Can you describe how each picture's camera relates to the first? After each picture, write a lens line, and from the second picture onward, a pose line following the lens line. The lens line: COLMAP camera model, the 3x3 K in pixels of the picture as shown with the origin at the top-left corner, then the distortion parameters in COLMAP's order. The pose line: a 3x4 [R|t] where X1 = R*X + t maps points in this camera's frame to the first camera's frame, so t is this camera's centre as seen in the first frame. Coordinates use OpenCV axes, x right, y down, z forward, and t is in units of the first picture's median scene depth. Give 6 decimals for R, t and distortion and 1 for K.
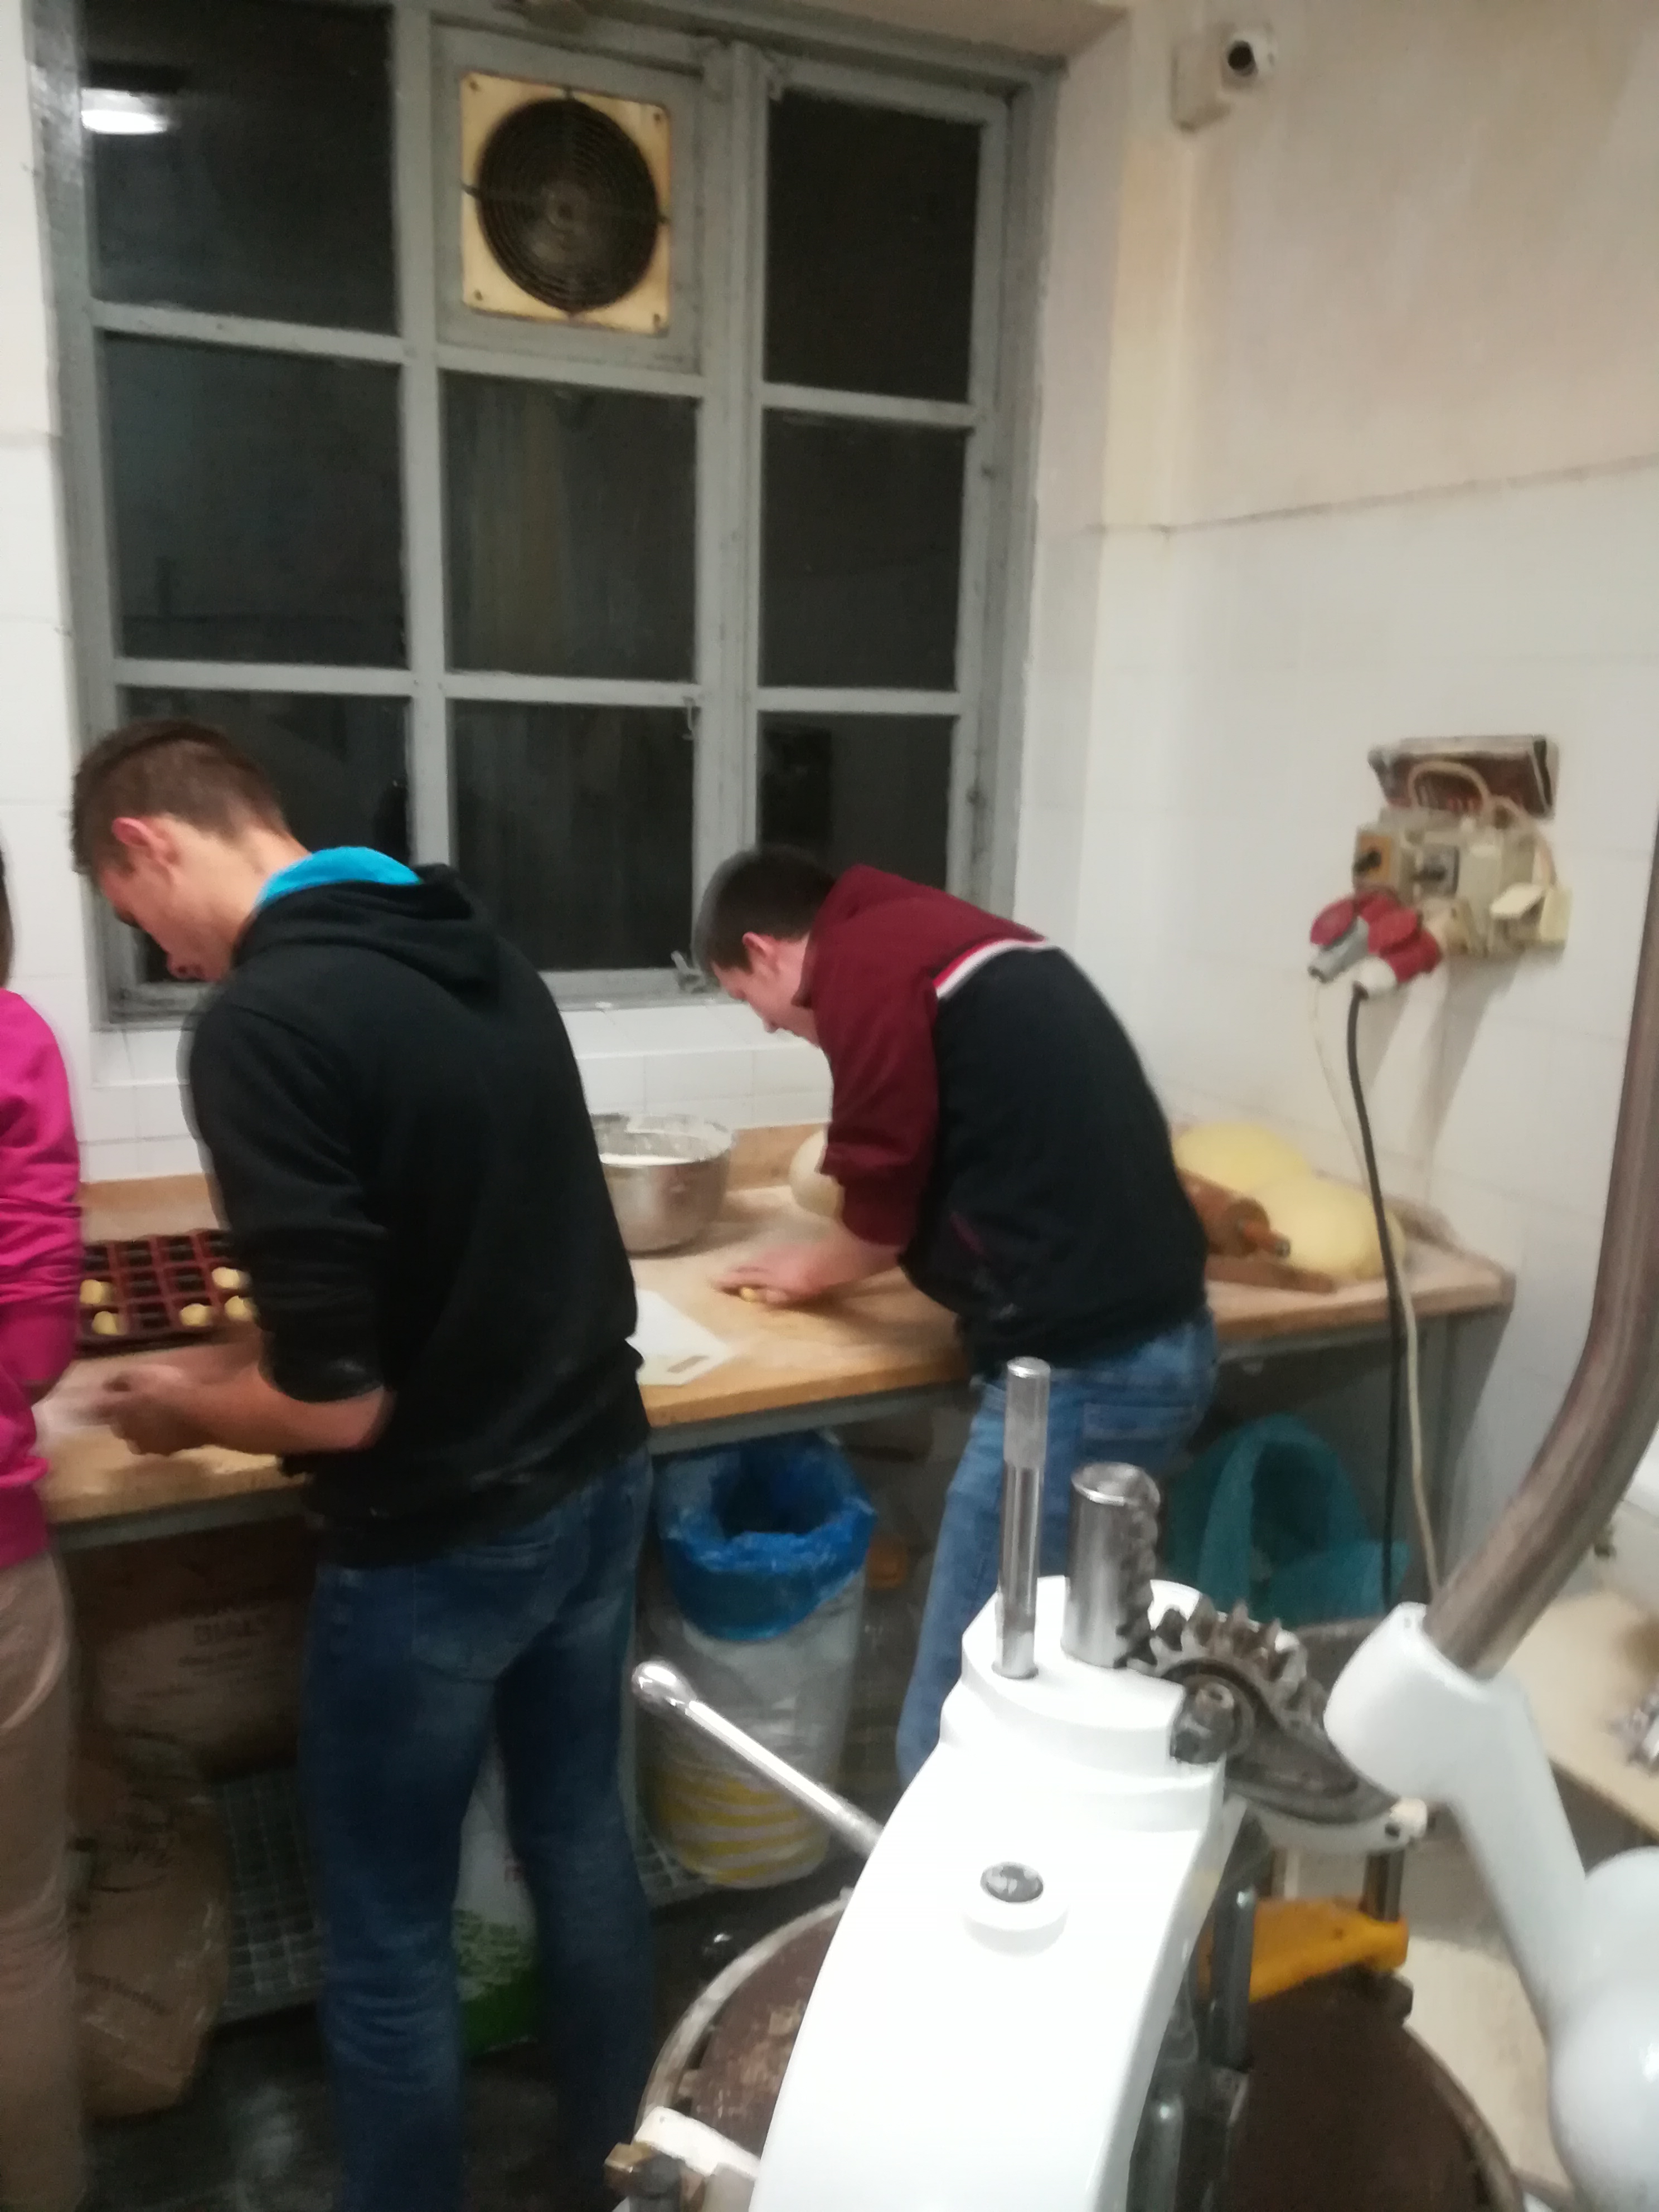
lens RADIAL K [[1703.5, 0, 829.5], [0, 1703.5, 1106.0], [0, 0, 1]] dist [0.062682, -0.103031]
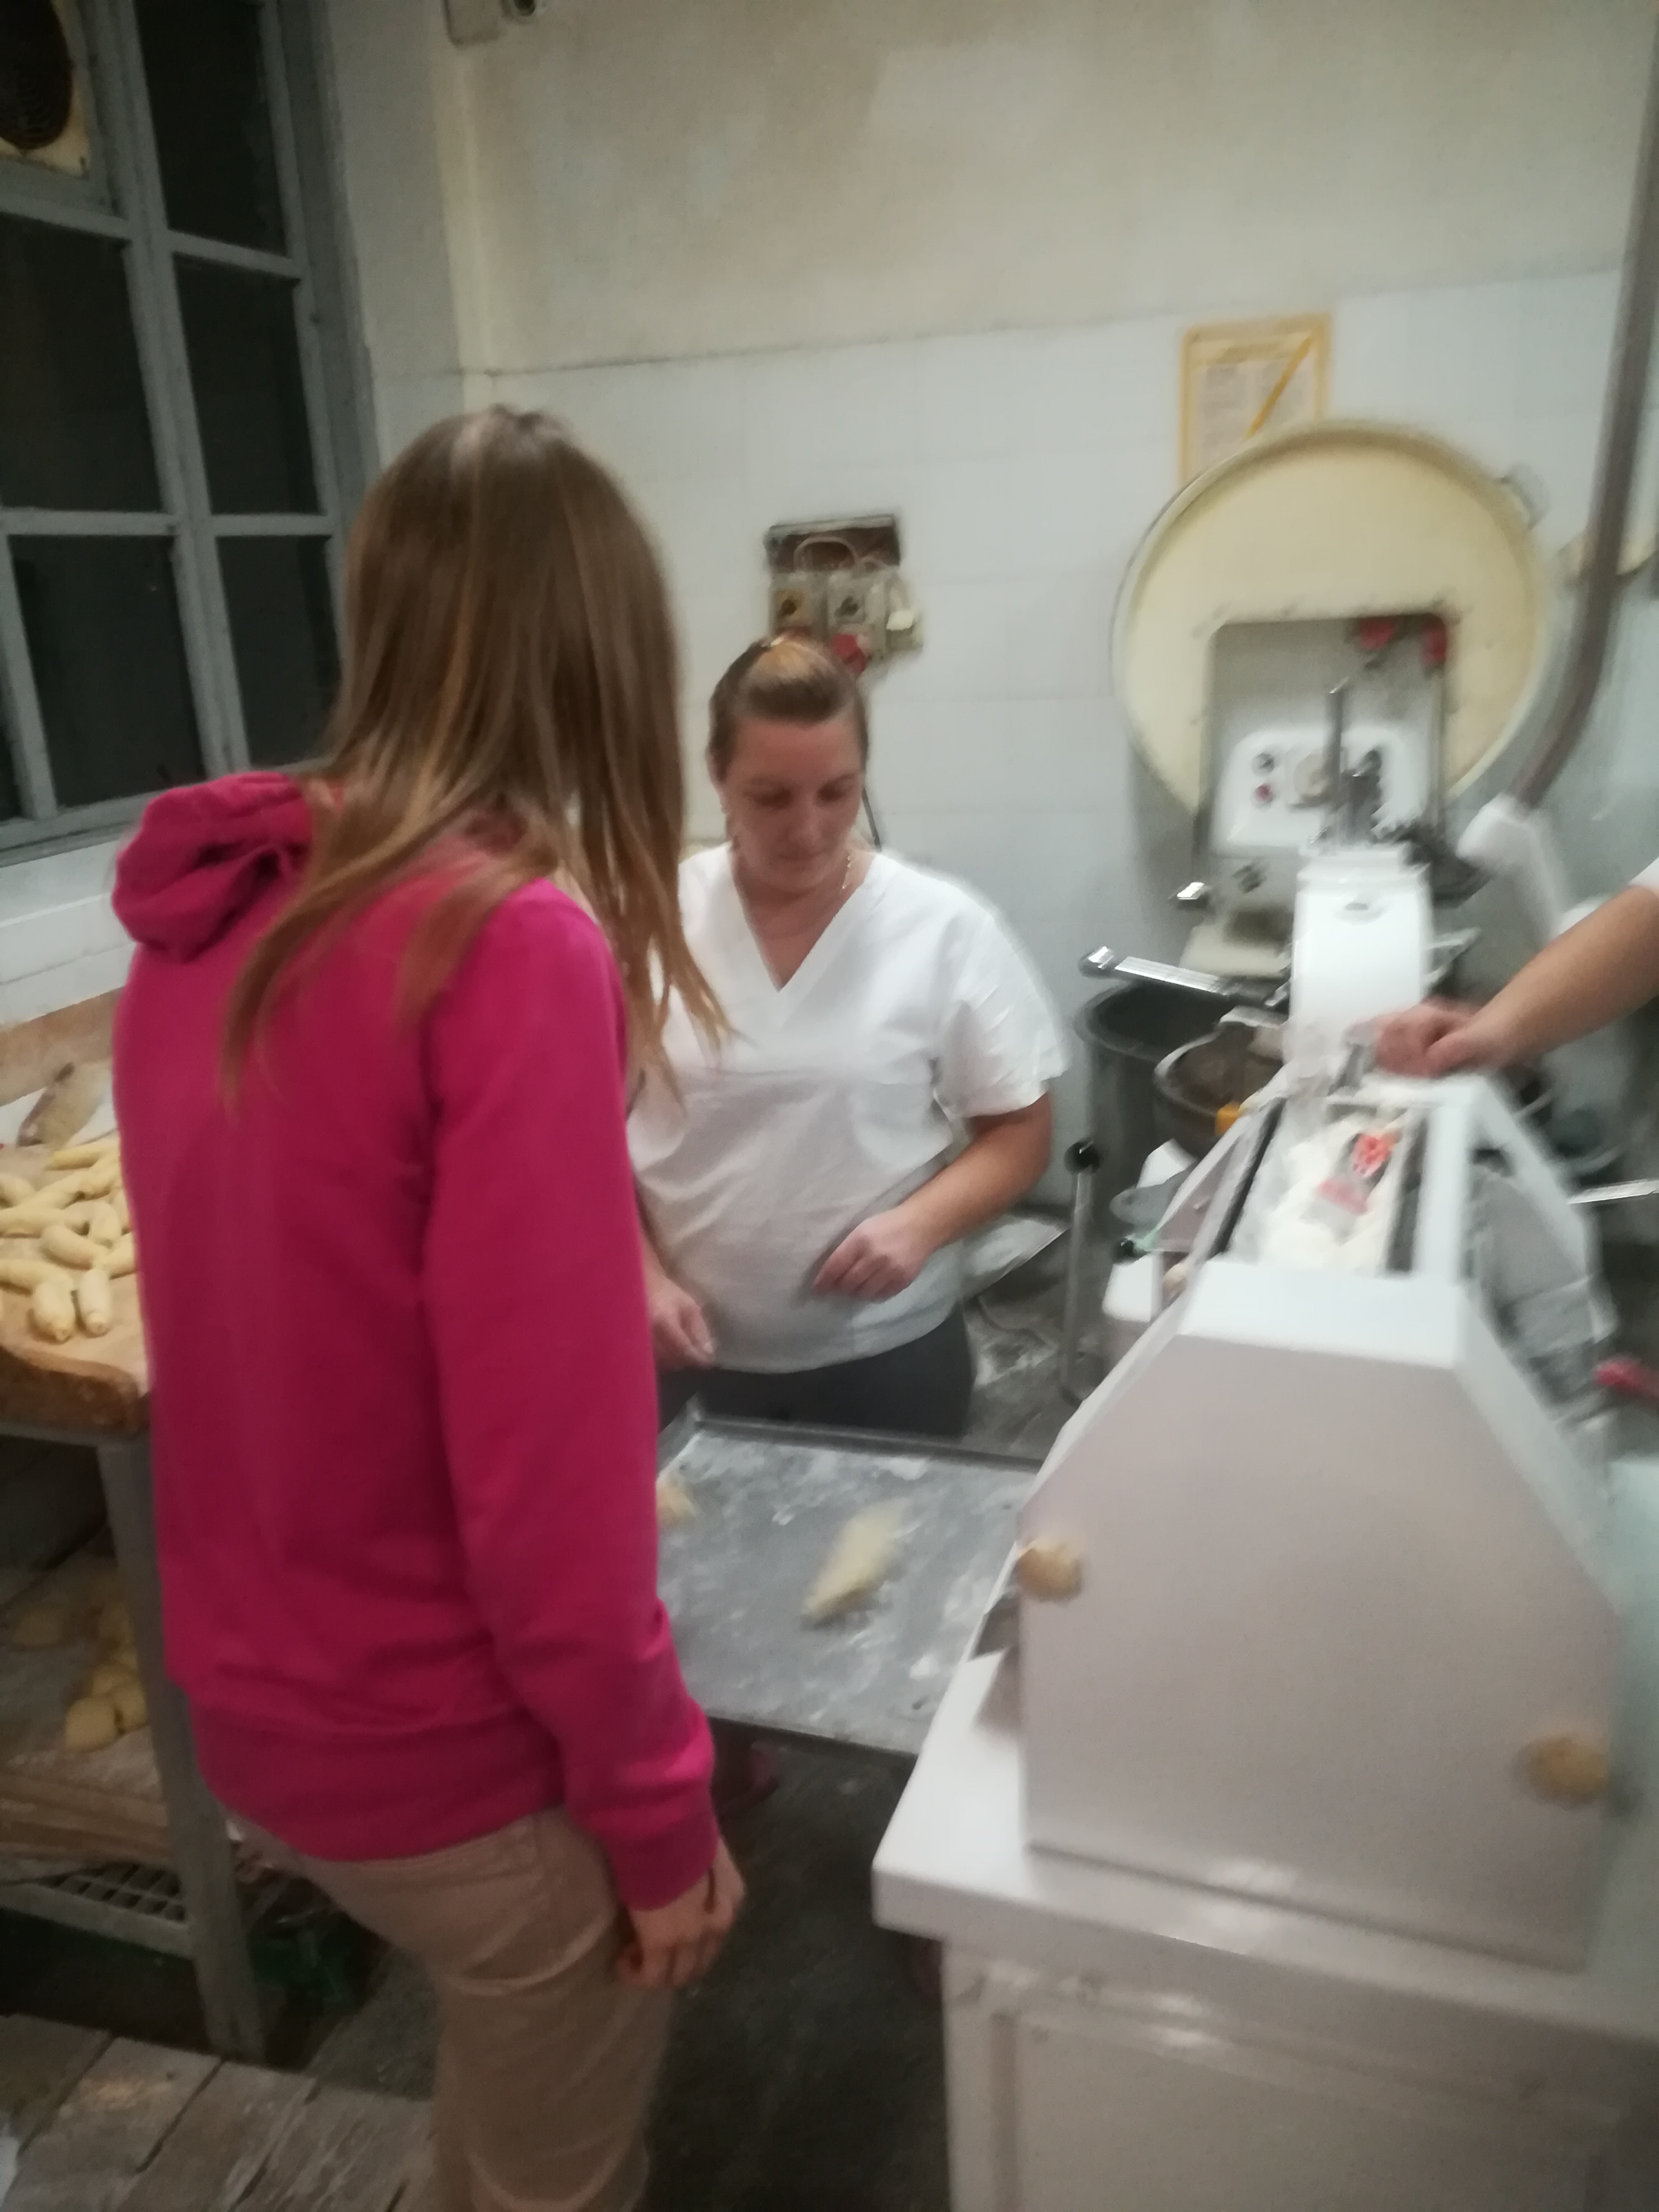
lens RADIAL K [[1712.5, 0, 829.5], [0, 1712.5, 1106.0], [0, 0, 1]] dist [0.038147, -0.046158]
pose [[0.673848, -0.279827, 0.683832, -0.701060], [0.226497, 0.959183, 0.169312, 0.023849], [-0.703298, 0.040796, 0.709724, -0.053172]]
